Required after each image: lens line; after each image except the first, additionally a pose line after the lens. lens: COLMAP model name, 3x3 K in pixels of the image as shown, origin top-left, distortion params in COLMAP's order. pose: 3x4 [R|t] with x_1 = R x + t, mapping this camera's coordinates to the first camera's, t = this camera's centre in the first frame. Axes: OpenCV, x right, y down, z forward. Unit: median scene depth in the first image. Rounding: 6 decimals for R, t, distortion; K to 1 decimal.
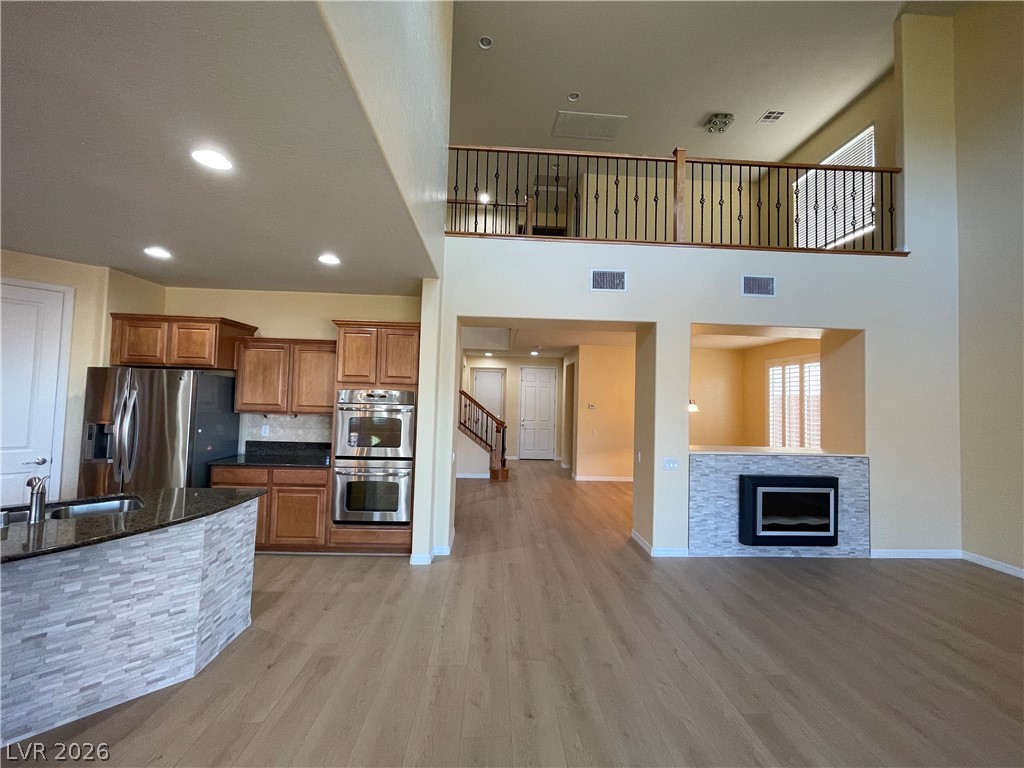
lens RADIAL K [[414.9, 0, 513.4], [0, 414.9, 383.3], [0, 0, 1]] dist [0.001867, -0.000602]
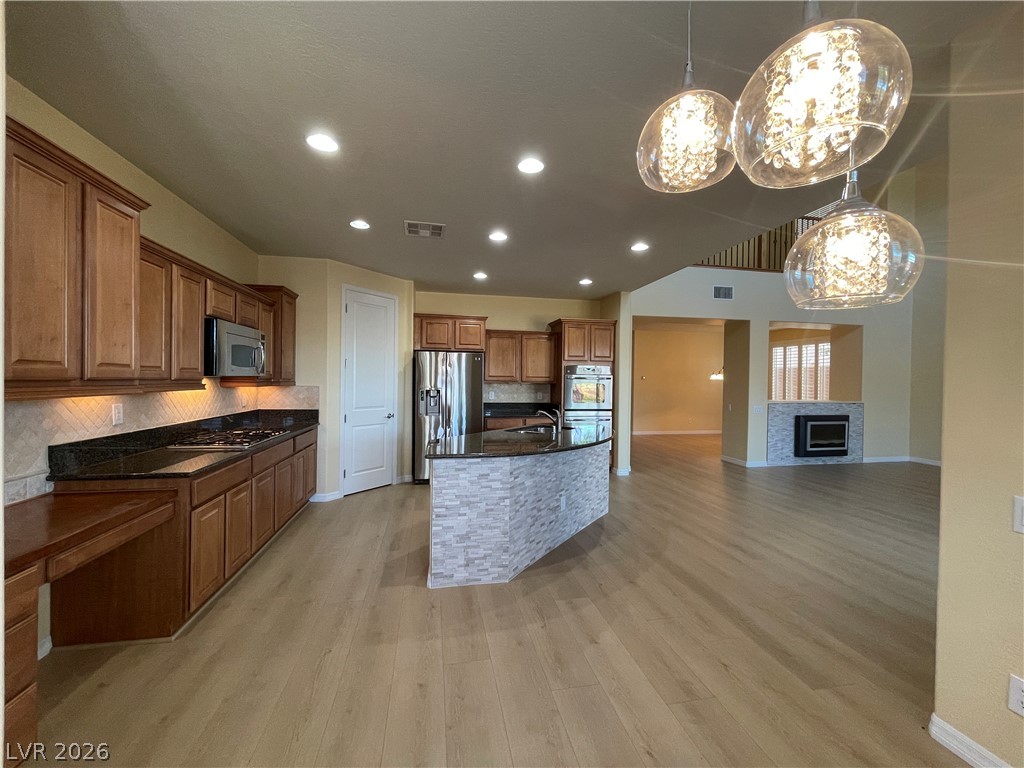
lens RADIAL K [[414.9, 0, 511.9], [0, 414.9, 381.0], [0, 0, 1]] dist [0.001867, -0.000602]
pose [[0.989498, -0.015967, 0.143665, -1.439511], [0.008838, 0.998704, 0.050119, -0.009597], [-0.144279, -0.048323, 0.988356, -0.806209]]
